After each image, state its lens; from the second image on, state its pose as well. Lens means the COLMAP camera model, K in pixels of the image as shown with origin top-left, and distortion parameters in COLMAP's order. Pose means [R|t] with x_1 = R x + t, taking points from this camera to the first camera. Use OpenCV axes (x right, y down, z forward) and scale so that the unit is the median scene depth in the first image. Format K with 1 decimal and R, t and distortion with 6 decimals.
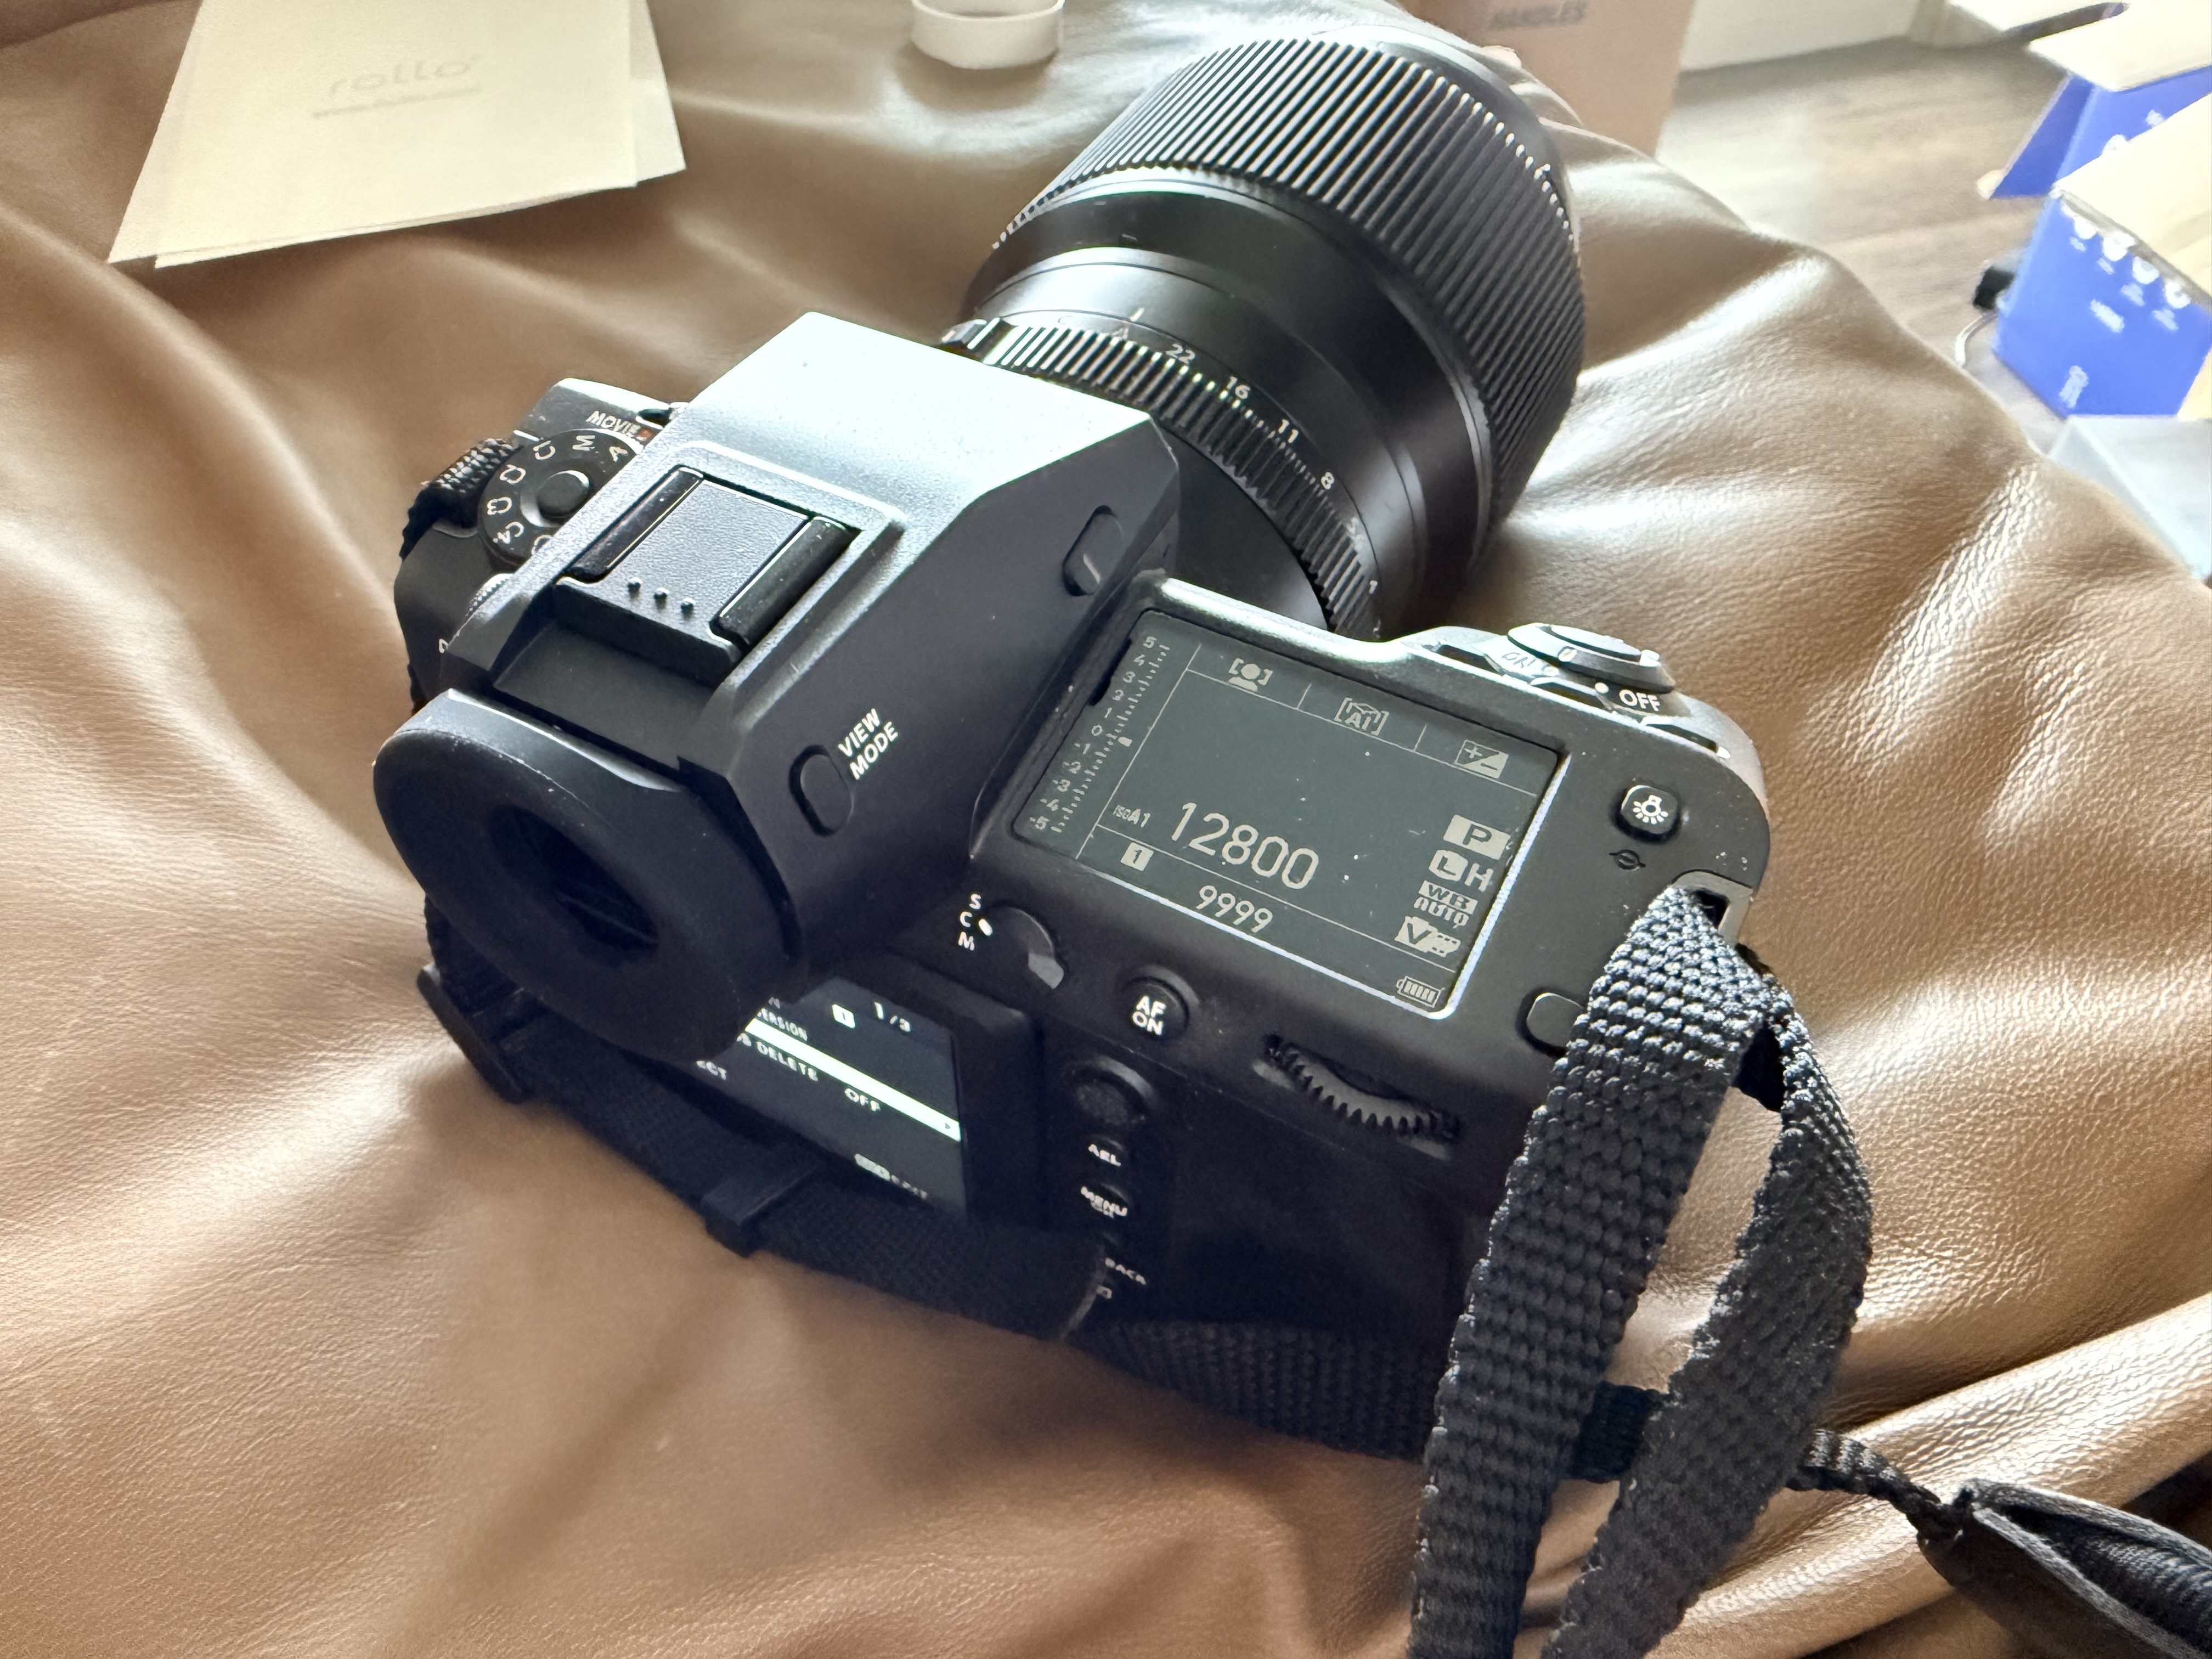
lens RADIAL K [[1628.8, 0, 932.4], [0, 1628.8, 802.9], [0, 0, 1]] dist [0.002827, 0.001471]
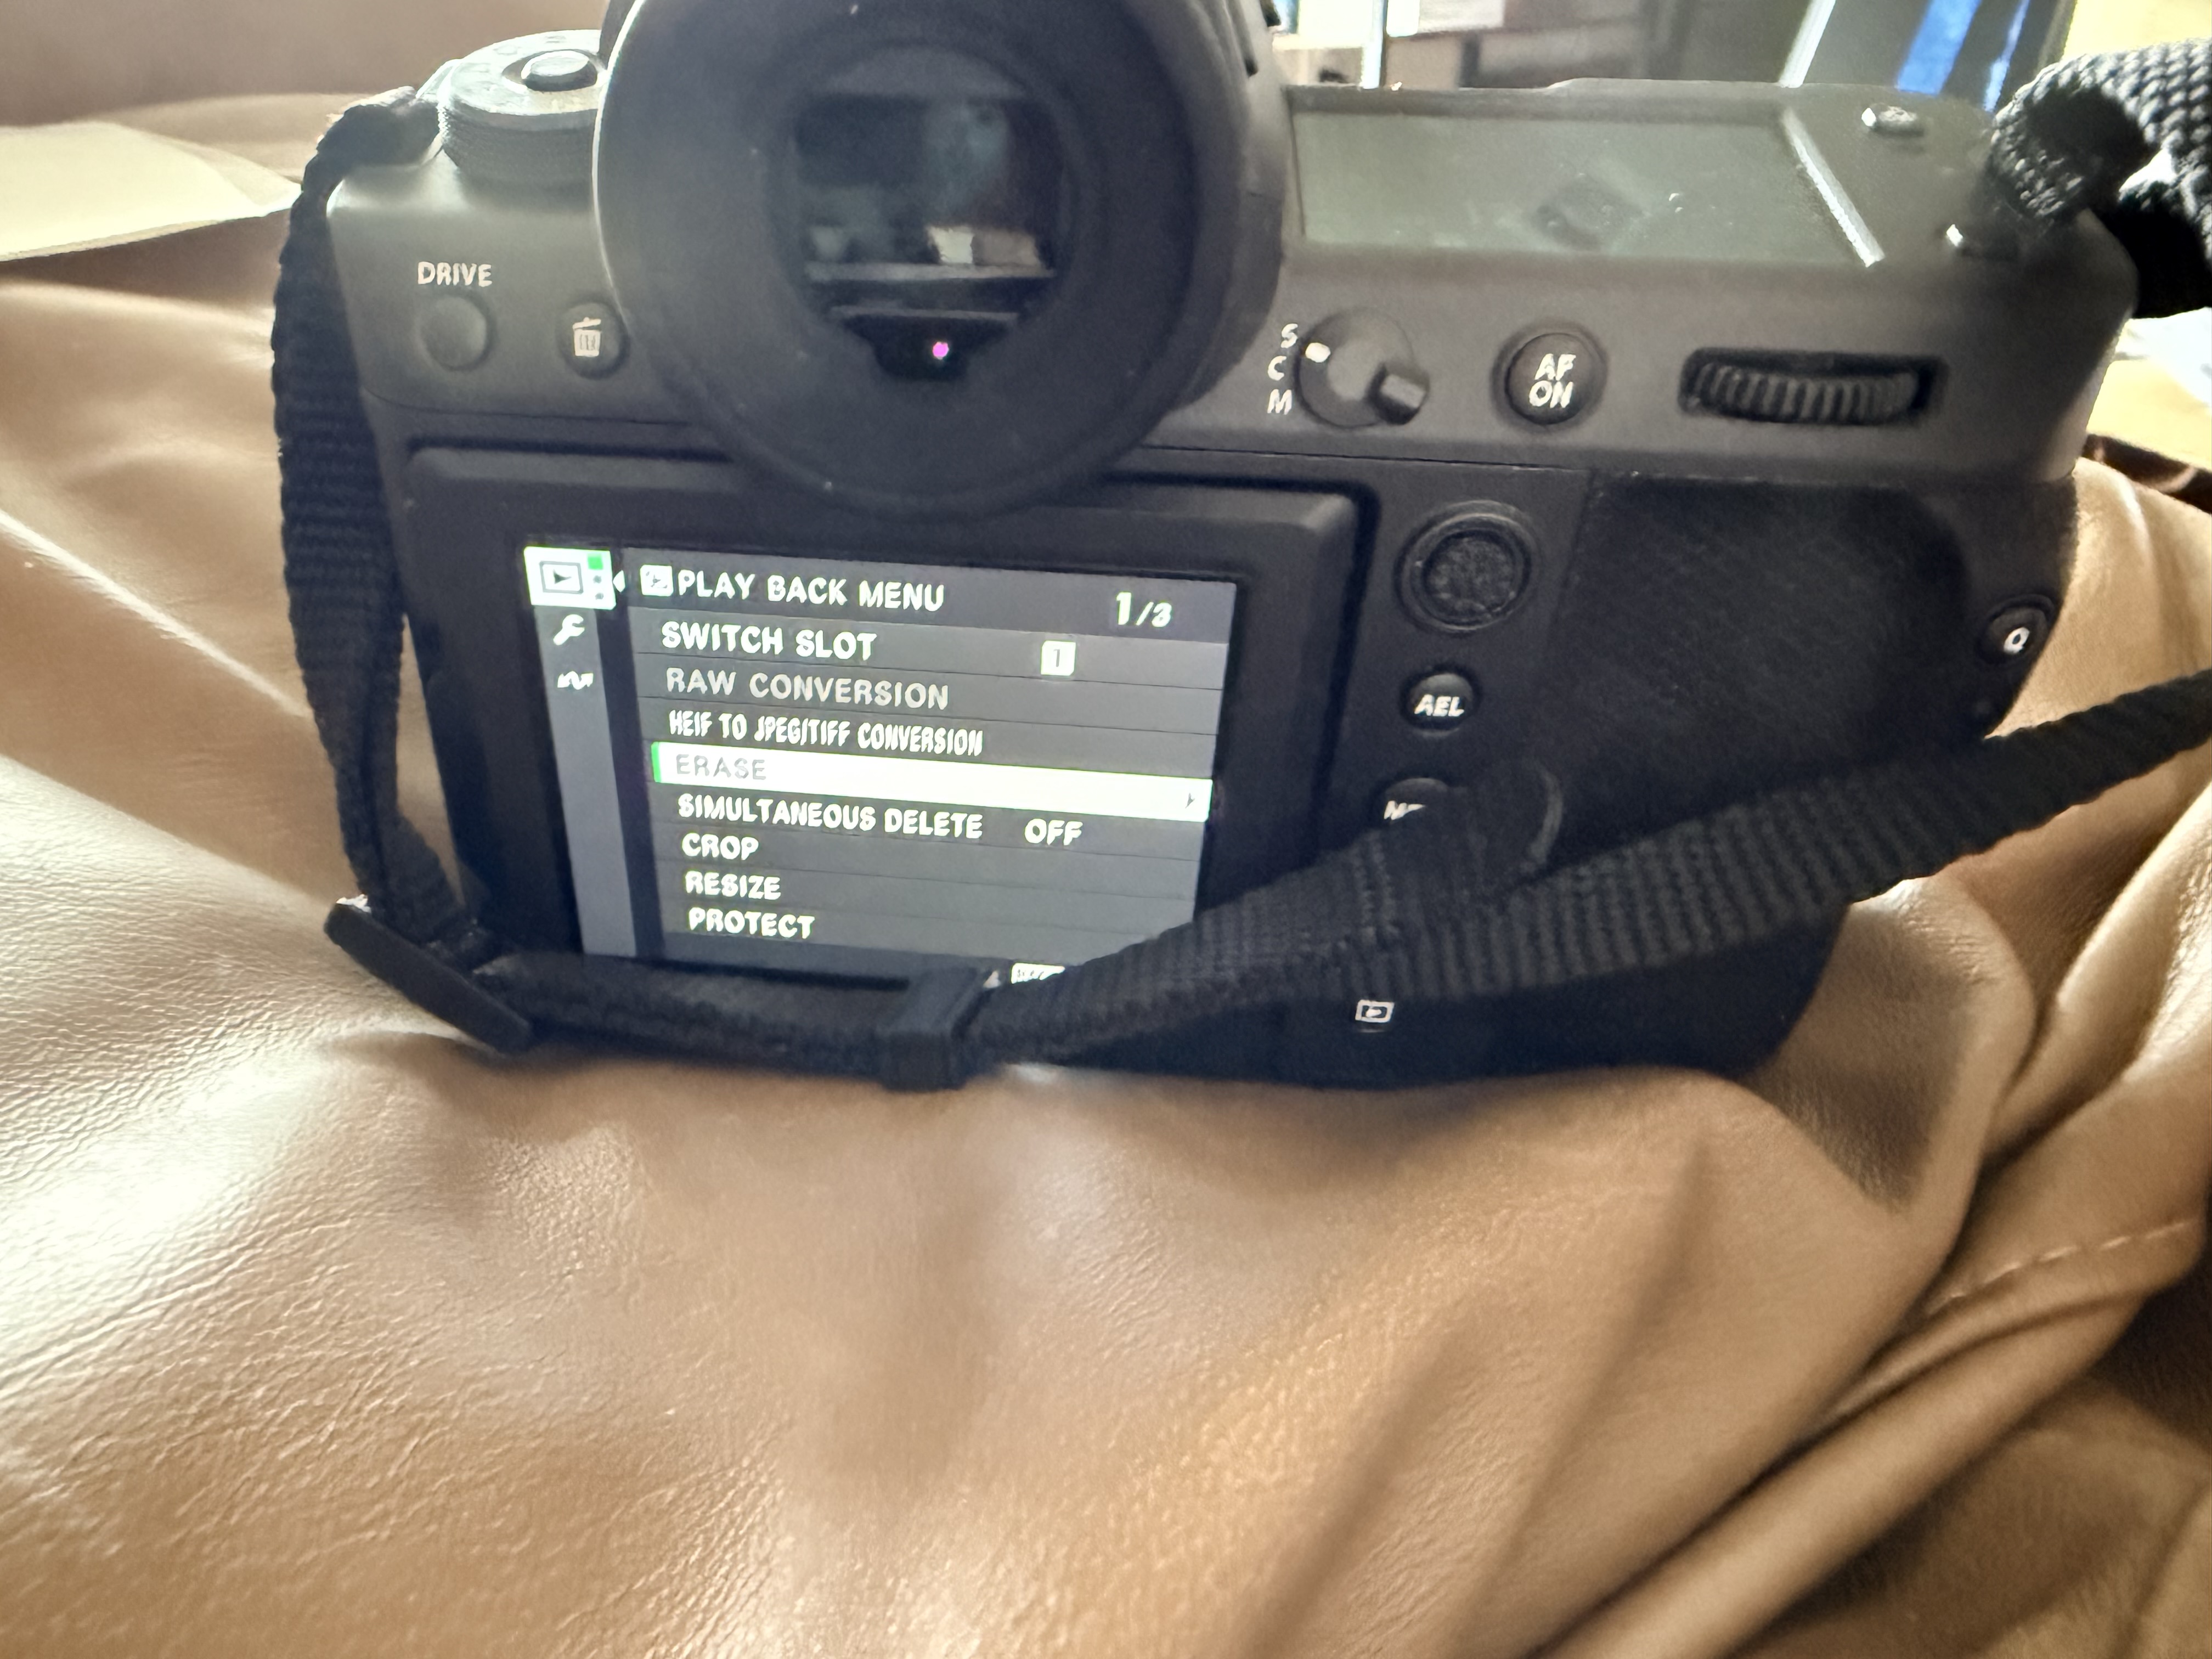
lens RADIAL K [[1628.8, 0, 932.4], [0, 1628.8, 802.9], [0, 0, 1]] dist [0.002827, 0.001471]
pose [[0.905544, -0.176991, 0.385570, -0.429408], [0.279386, 0.932713, -0.228011, 0.363651], [-0.319271, 0.314197, 0.894062, 0.362971]]
